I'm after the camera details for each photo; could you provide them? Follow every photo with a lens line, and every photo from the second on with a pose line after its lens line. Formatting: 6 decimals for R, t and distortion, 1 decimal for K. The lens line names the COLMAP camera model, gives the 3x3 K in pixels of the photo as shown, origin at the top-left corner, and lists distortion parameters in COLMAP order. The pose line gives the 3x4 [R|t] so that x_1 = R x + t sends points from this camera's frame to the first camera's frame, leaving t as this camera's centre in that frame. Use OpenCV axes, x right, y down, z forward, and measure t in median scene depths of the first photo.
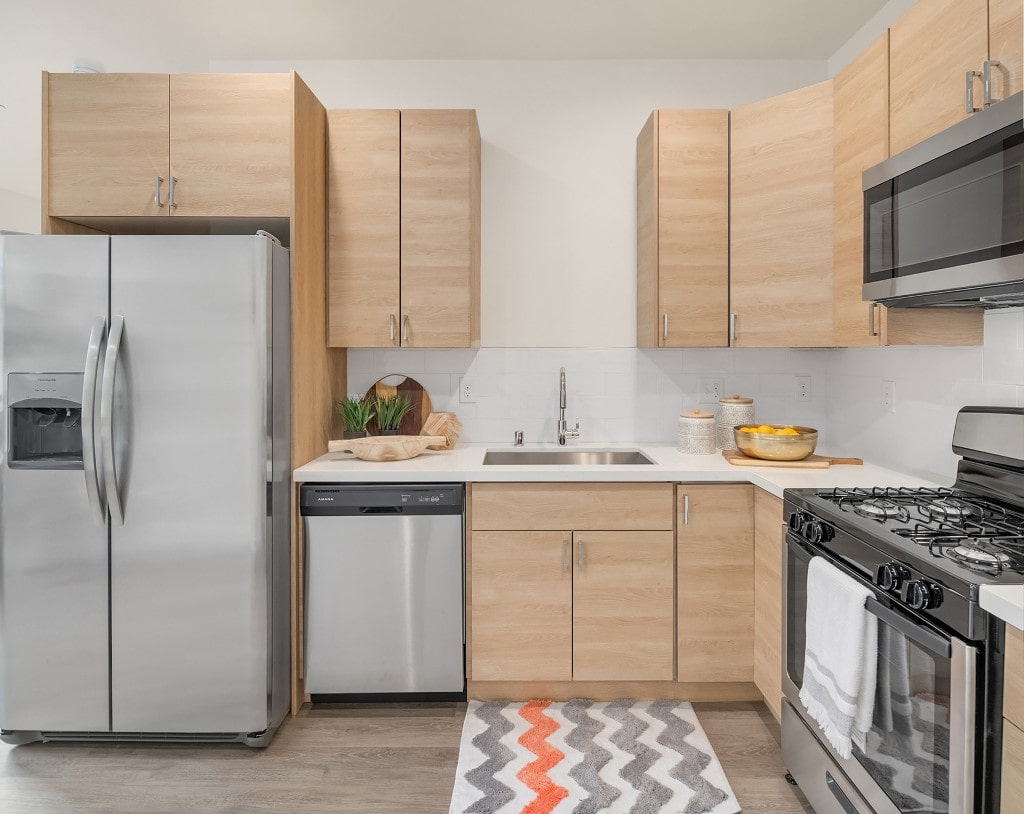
lens RADIAL K [[558.1, 0, 512.6], [0, 558.1, 355.4], [0, 0, 1]] dist [0.000936, 0.000184]
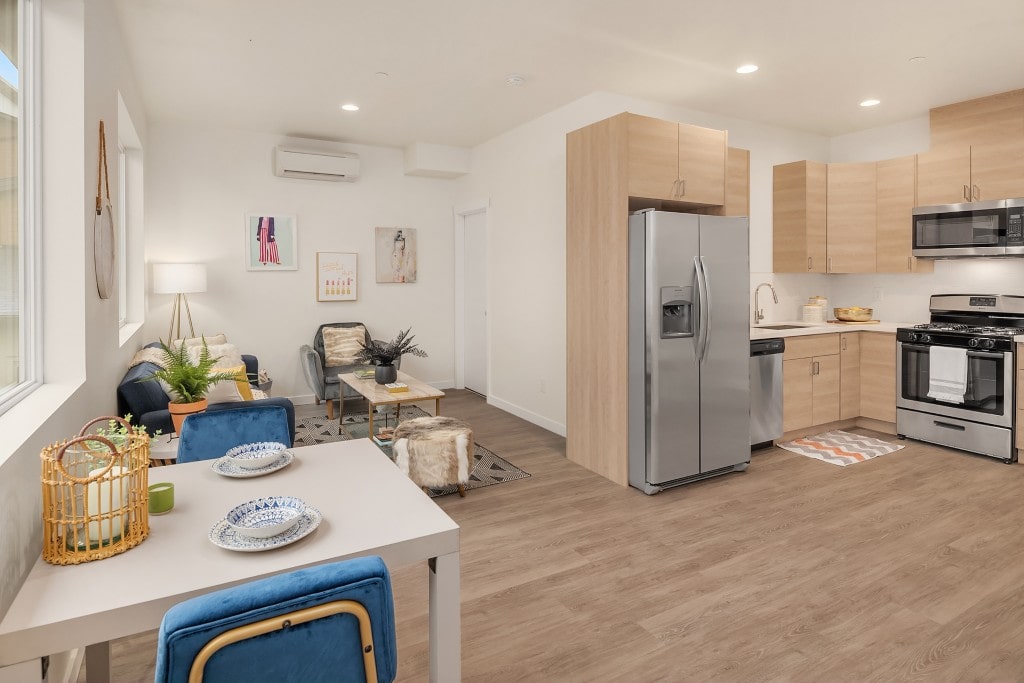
lens RADIAL K [[558.7, 0, 510.8], [0, 558.7, 273.1], [0, 0, 1]] dist [-0.000440, -0.000313]
pose [[0.867403, 0.000751, 0.497605, -1.998845], [0.002286, 0.999982, -0.005493, -0.005513], [-0.497600, 0.005902, 0.867386, -0.308892]]
